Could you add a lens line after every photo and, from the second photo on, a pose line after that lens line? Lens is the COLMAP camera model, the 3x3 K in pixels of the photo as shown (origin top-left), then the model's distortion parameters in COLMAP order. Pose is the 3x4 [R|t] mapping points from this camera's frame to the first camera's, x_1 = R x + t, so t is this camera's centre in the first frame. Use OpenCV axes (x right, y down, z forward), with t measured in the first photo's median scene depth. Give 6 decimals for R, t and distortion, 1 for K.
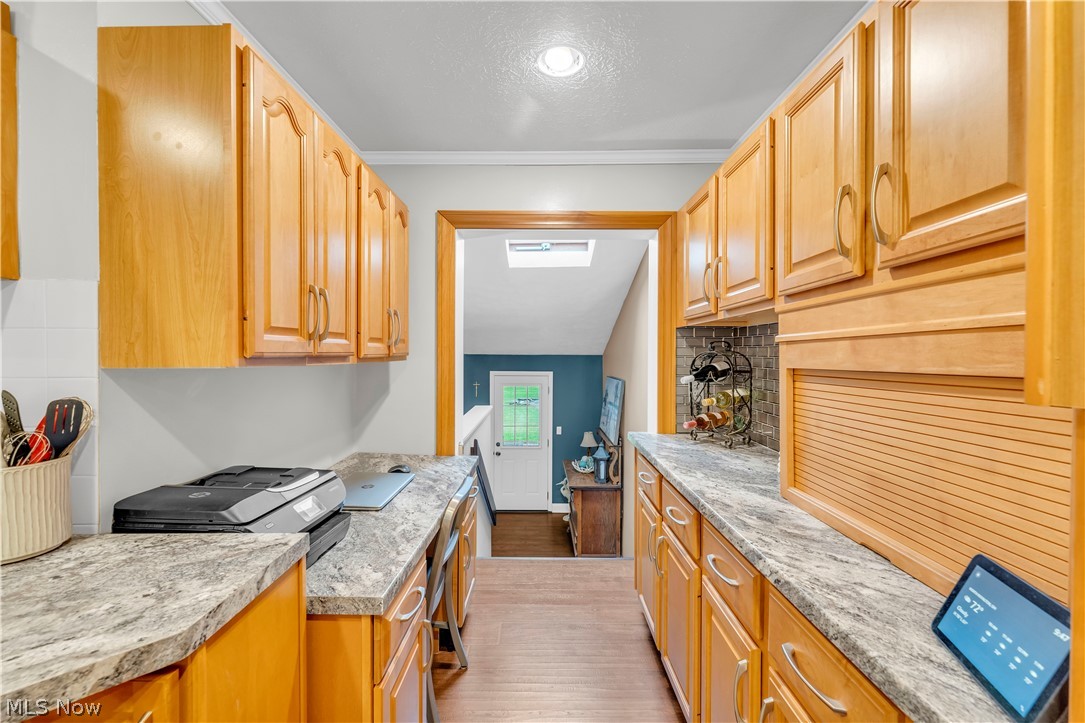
lens RADIAL K [[446.1, 0, 541.4], [0, 446.1, 361.8], [0, 0, 1]] dist [0.000945, -0.001002]
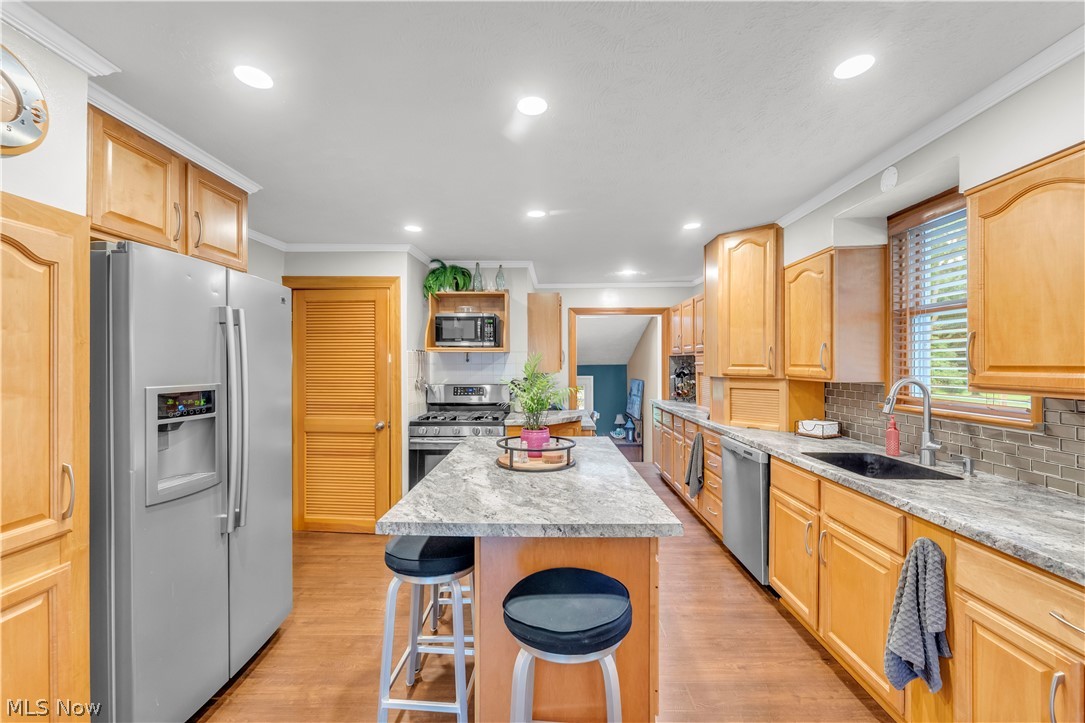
lens RADIAL K [[446.1, 0, 539.2], [0, 446.1, 361.6], [0, 0, 1]] dist [0.000945, -0.001002]
pose [[0.999675, -0.005402, -0.024931, -0.160260], [0.005018, 0.999868, -0.015448, -0.005097], [0.025011, 0.015318, 0.999570, -0.671597]]
